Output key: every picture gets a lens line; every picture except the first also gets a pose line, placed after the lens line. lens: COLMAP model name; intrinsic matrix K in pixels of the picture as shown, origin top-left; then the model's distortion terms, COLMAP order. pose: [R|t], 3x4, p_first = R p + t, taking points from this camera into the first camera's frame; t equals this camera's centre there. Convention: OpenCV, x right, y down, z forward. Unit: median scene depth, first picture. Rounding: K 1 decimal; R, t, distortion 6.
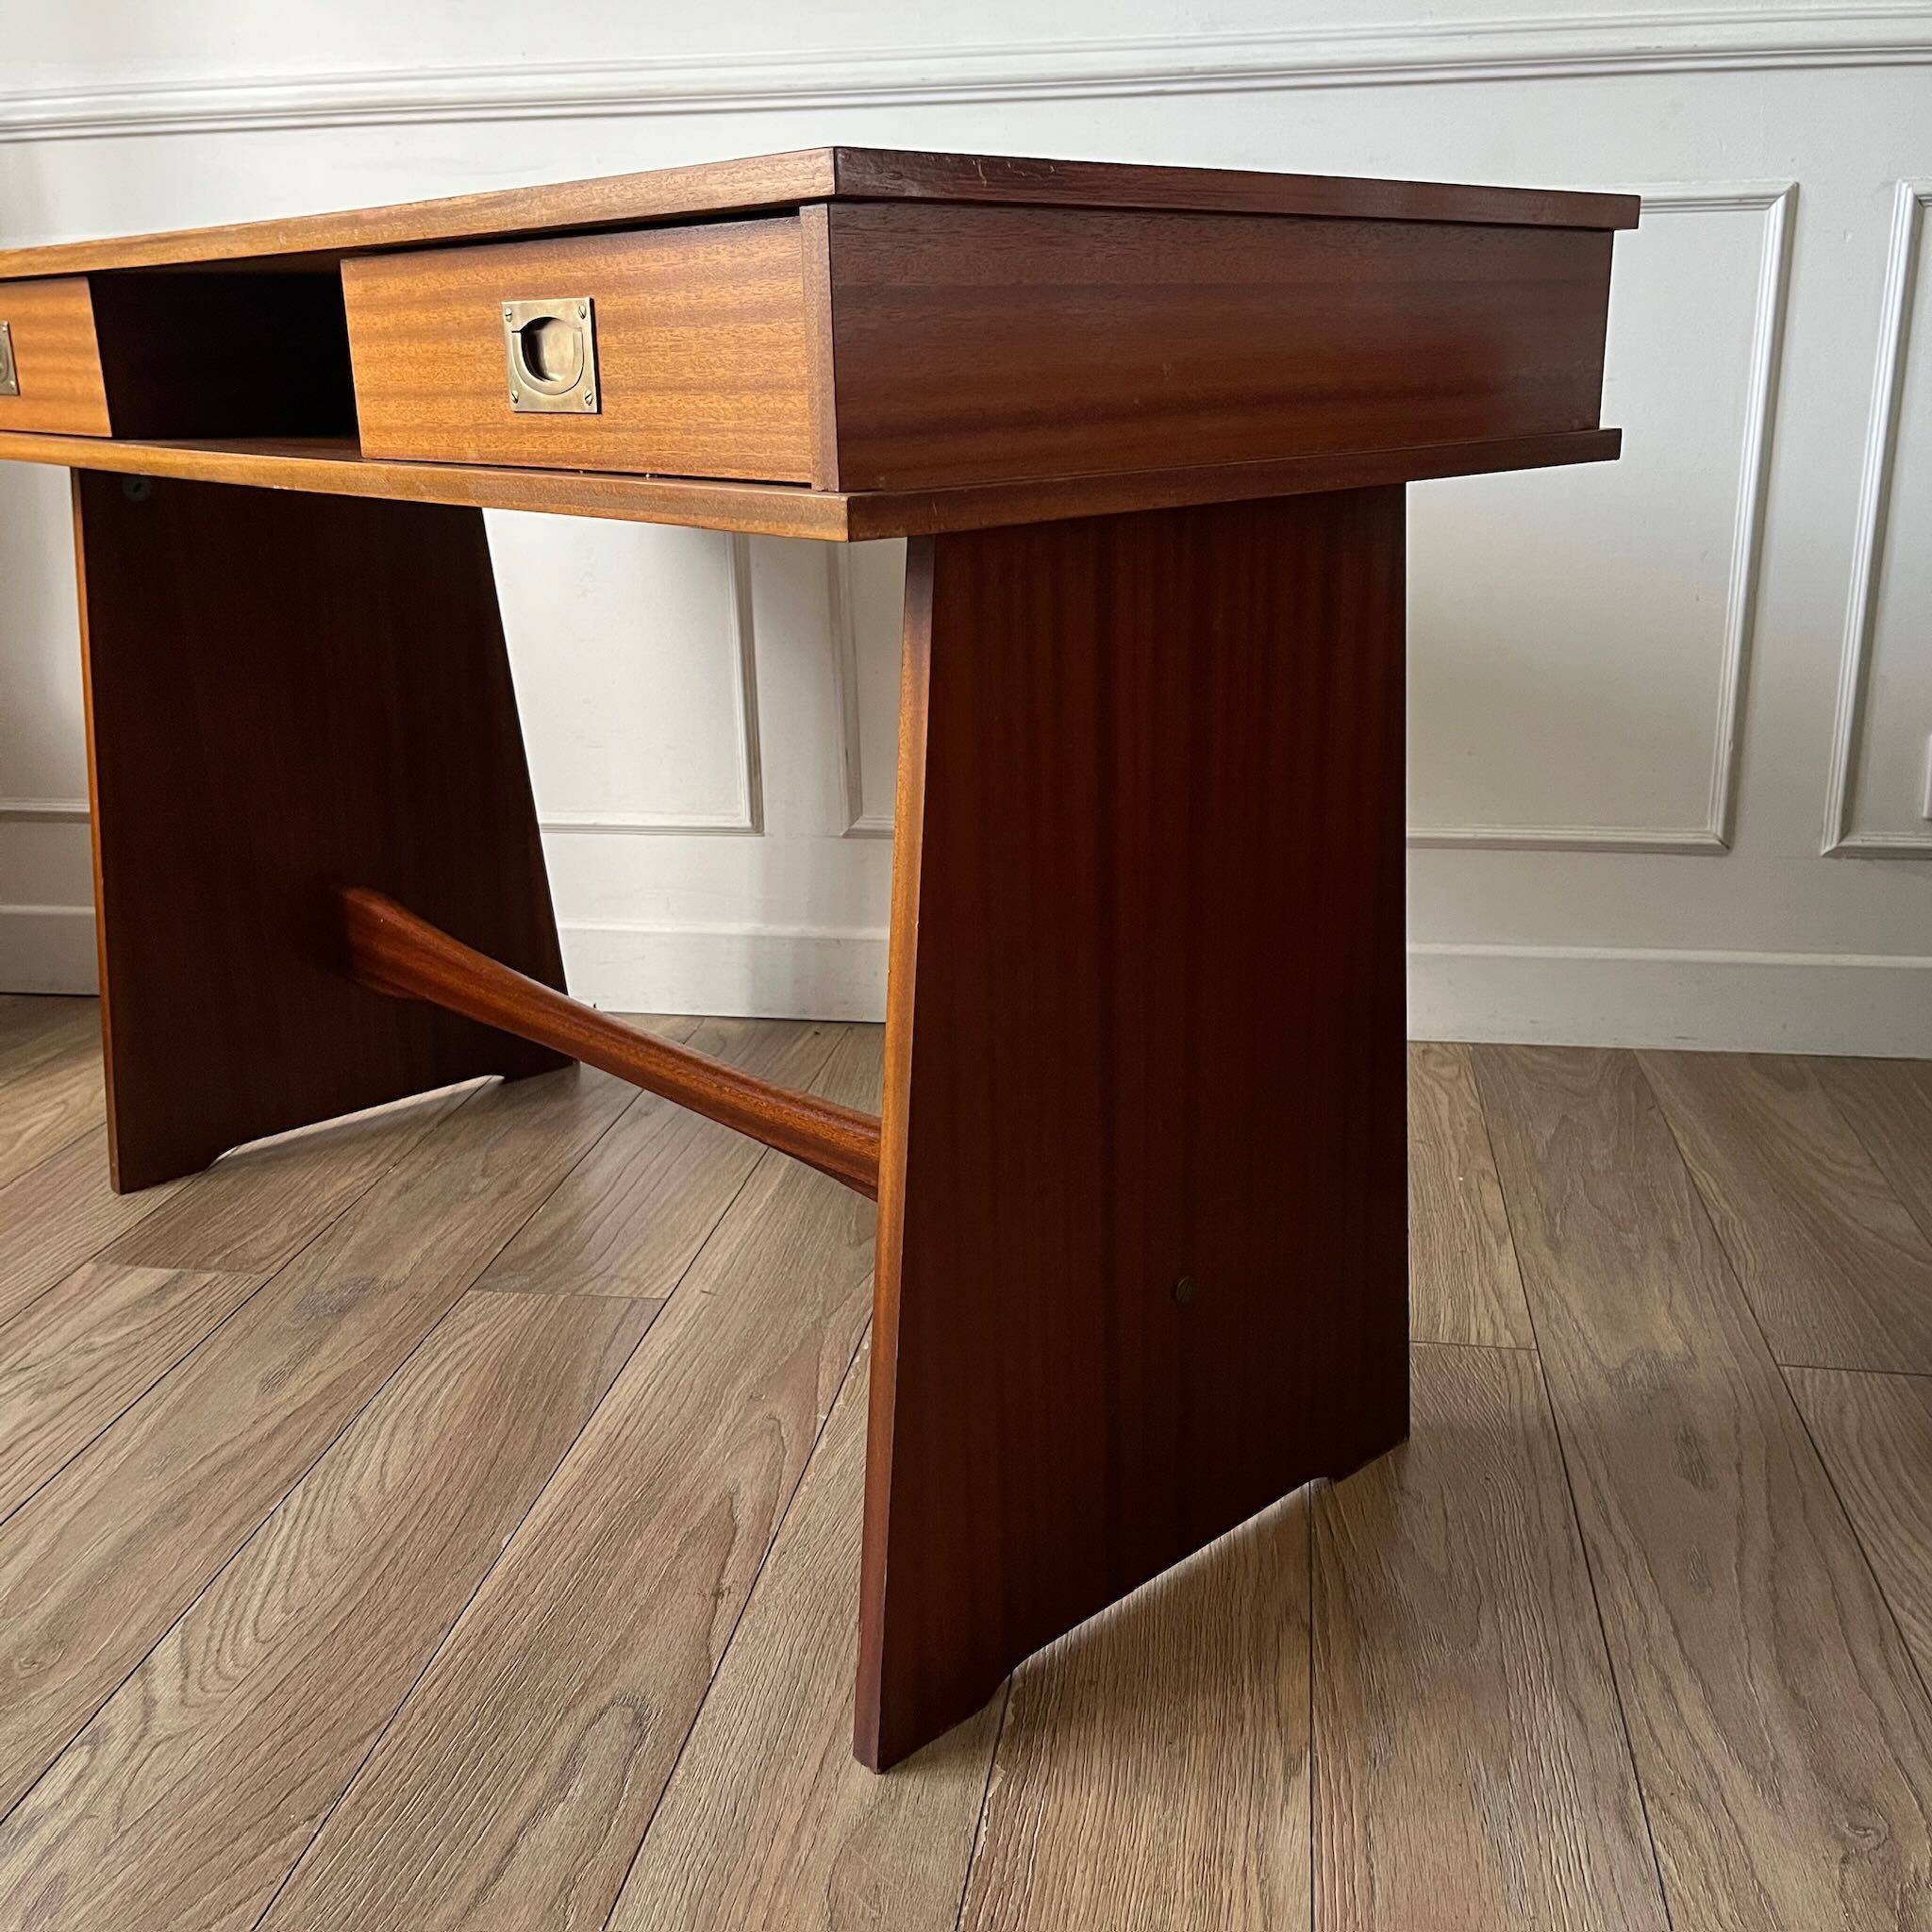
lens RADIAL K [[1981.6, 0, 965.6], [0, 1981.6, 986.6], [0, 0, 1]] dist [0.023236, 0.000000]
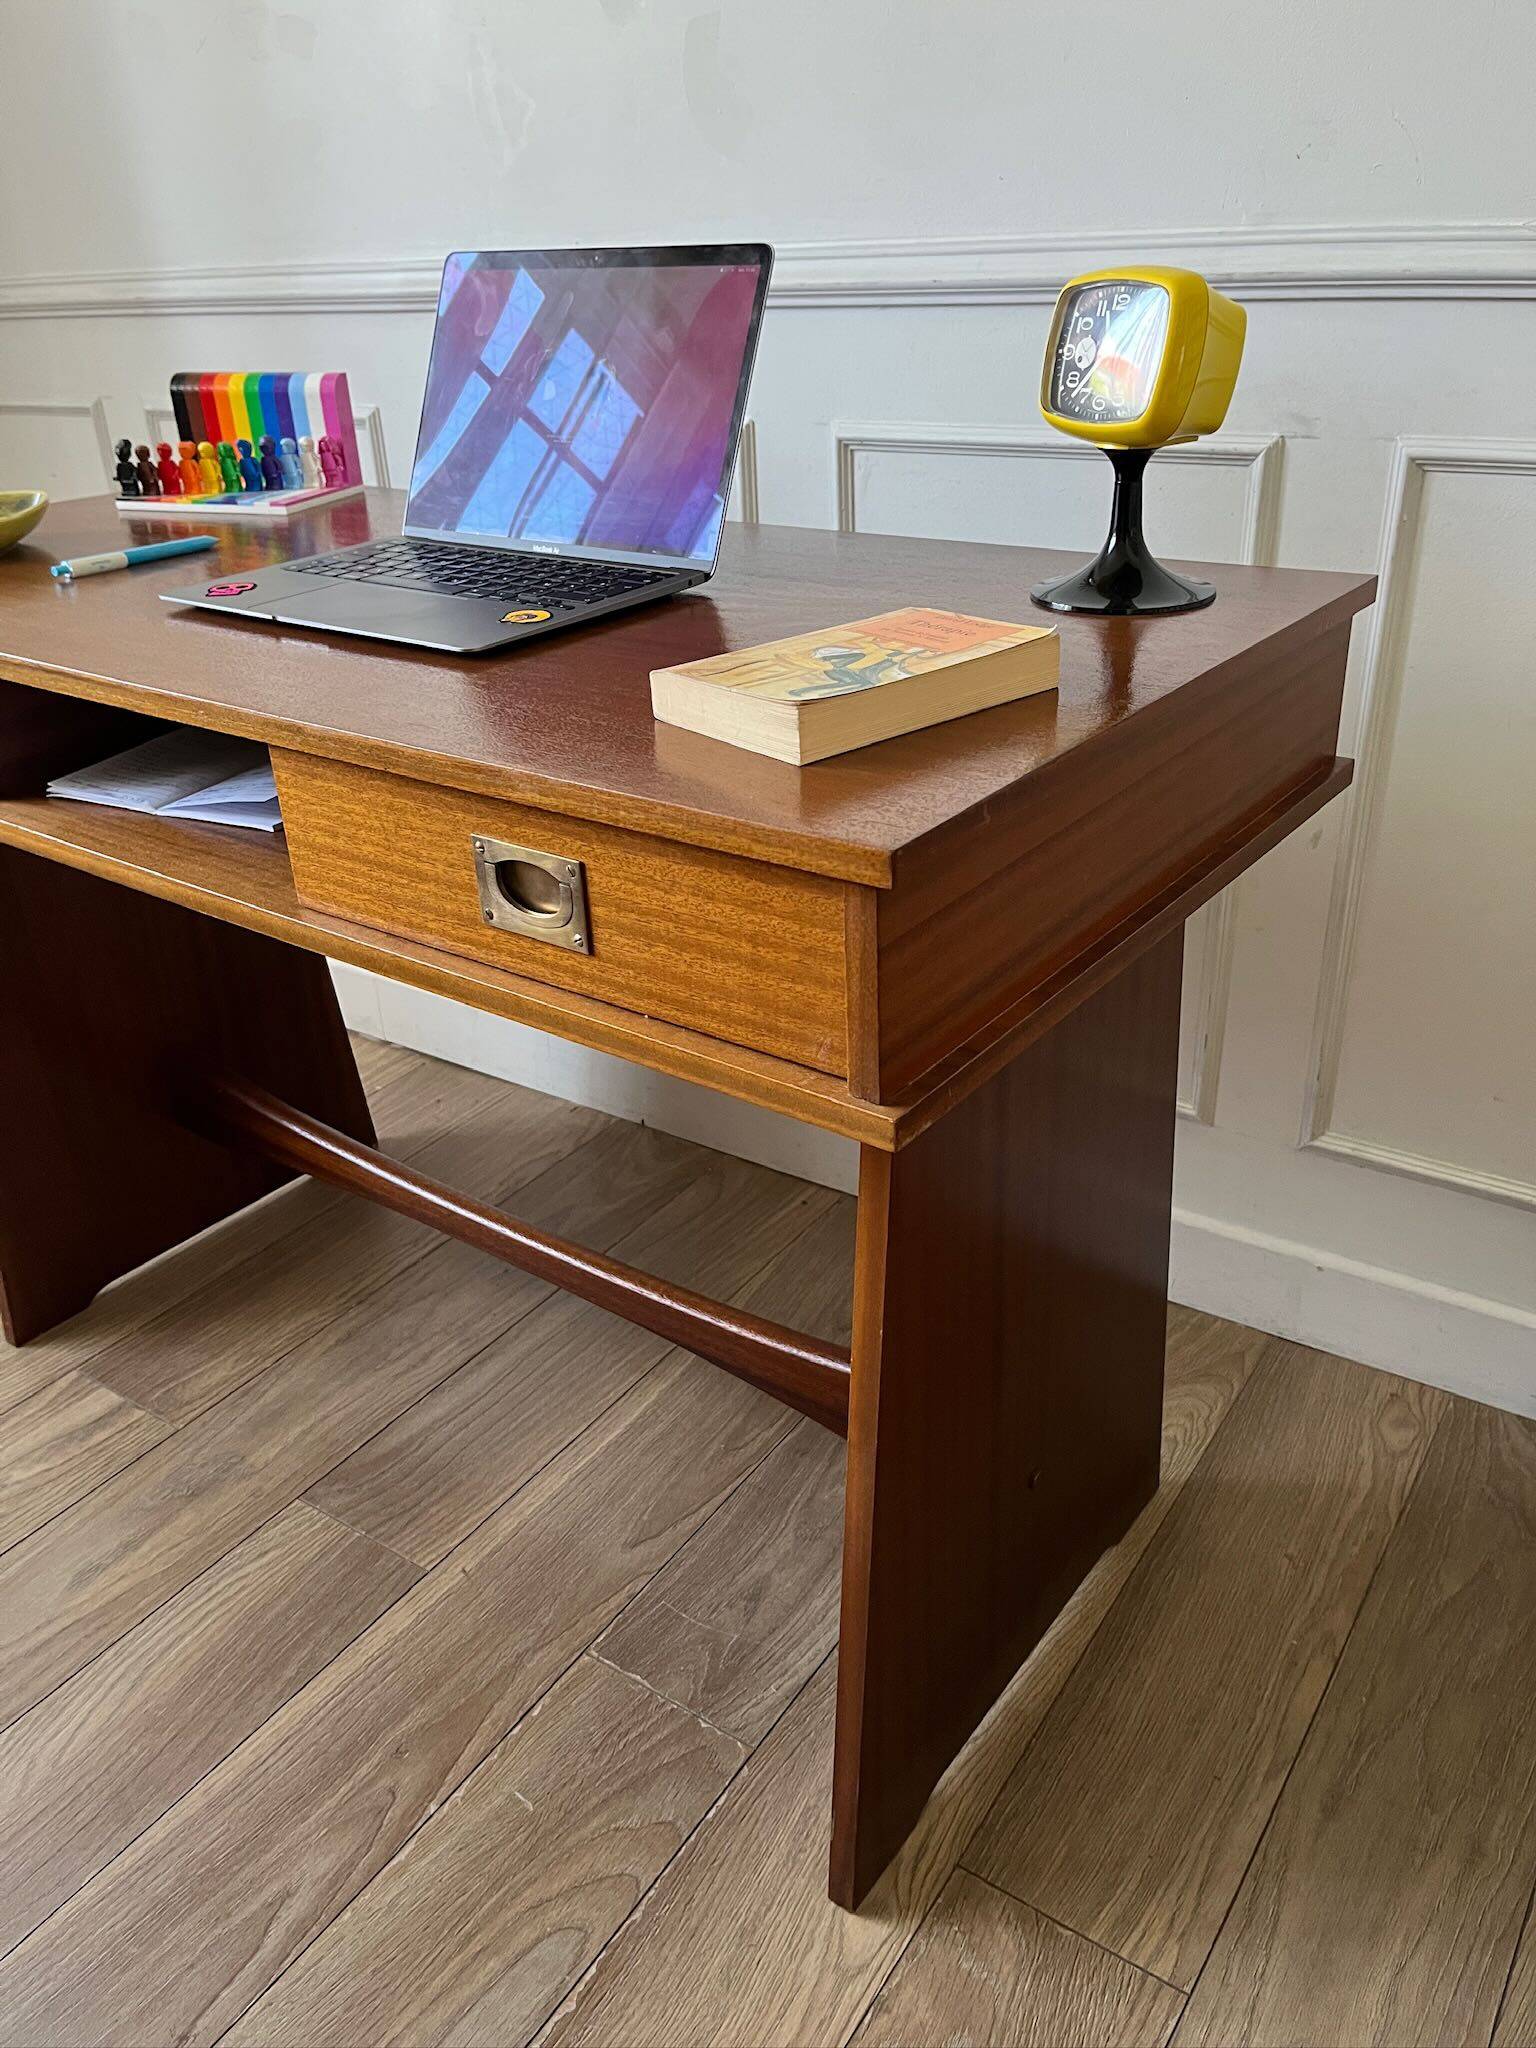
lens RADIAL K [[1566.4, 0, 767.1], [0, 1566.4, 1032.4], [0, 0, 1]] dist [0.056537, -0.078405]
pose [[0.905647, 0.178888, -0.384452, 0.333548], [-0.107429, 0.973872, 0.200080, -0.362631], [0.410199, -0.139901, 0.901202, 0.399016]]
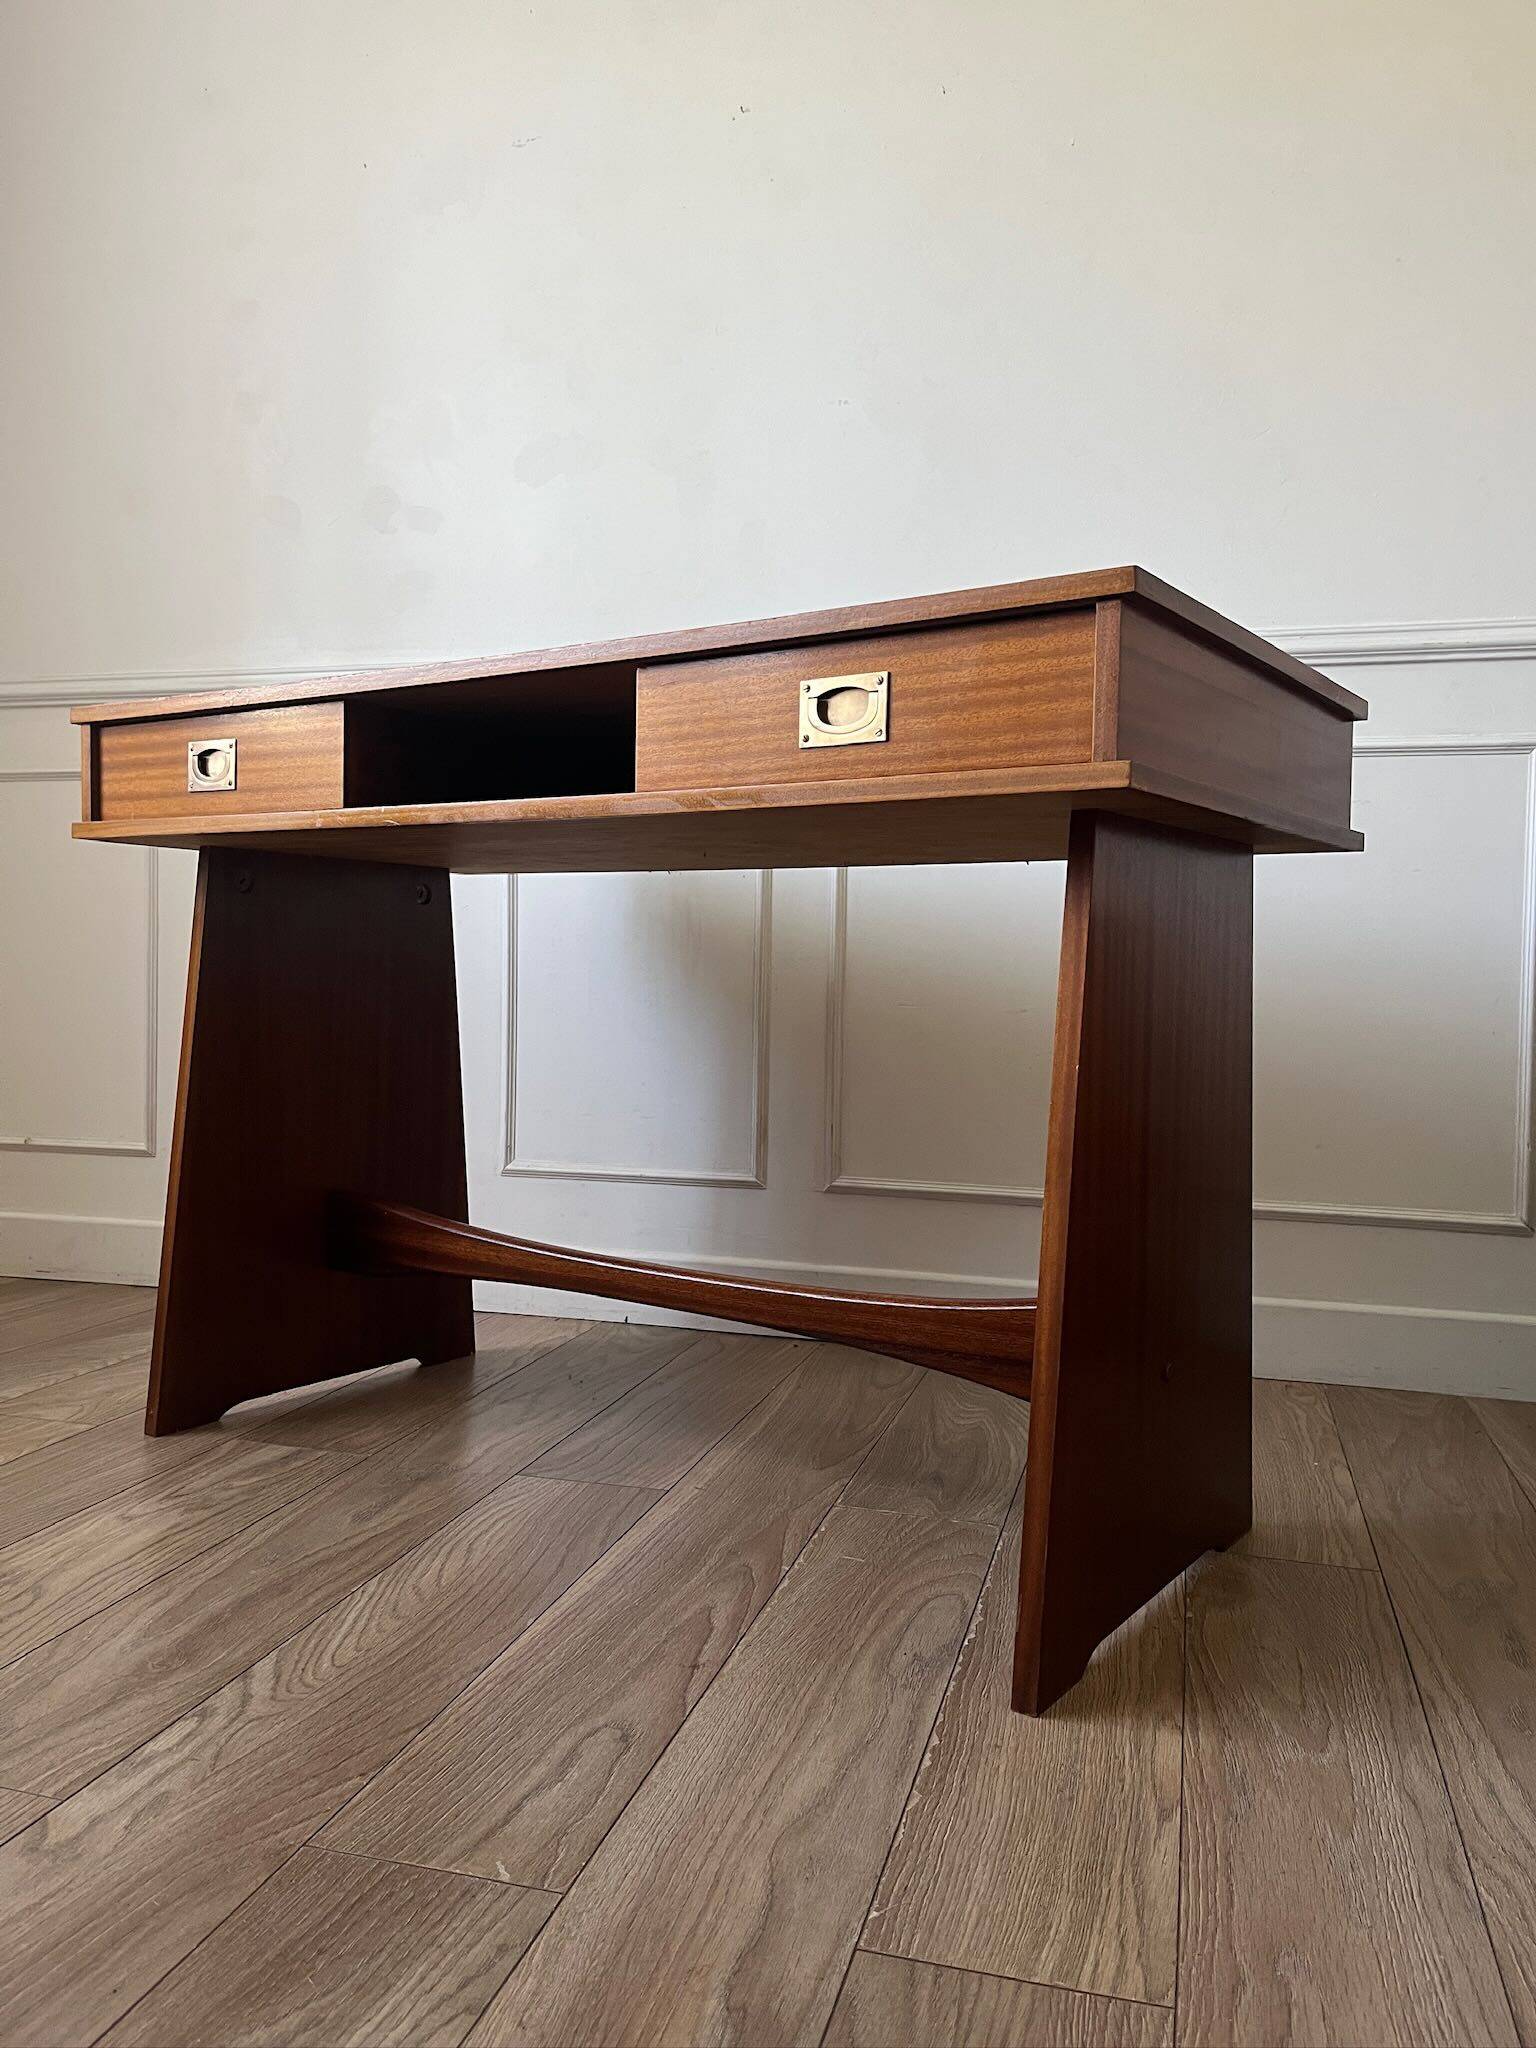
lens RADIAL K [[1566.4, 0, 767.8], [0, 1566.4, 1030.6], [0, 0, 1]] dist [0.056537, -0.078405]
pose [[0.993561, 0.043294, -0.104698, 0.005764], [-0.070497, 0.959663, -0.272169, 0.166739], [0.088692, 0.277798, 0.956536, -0.042101]]
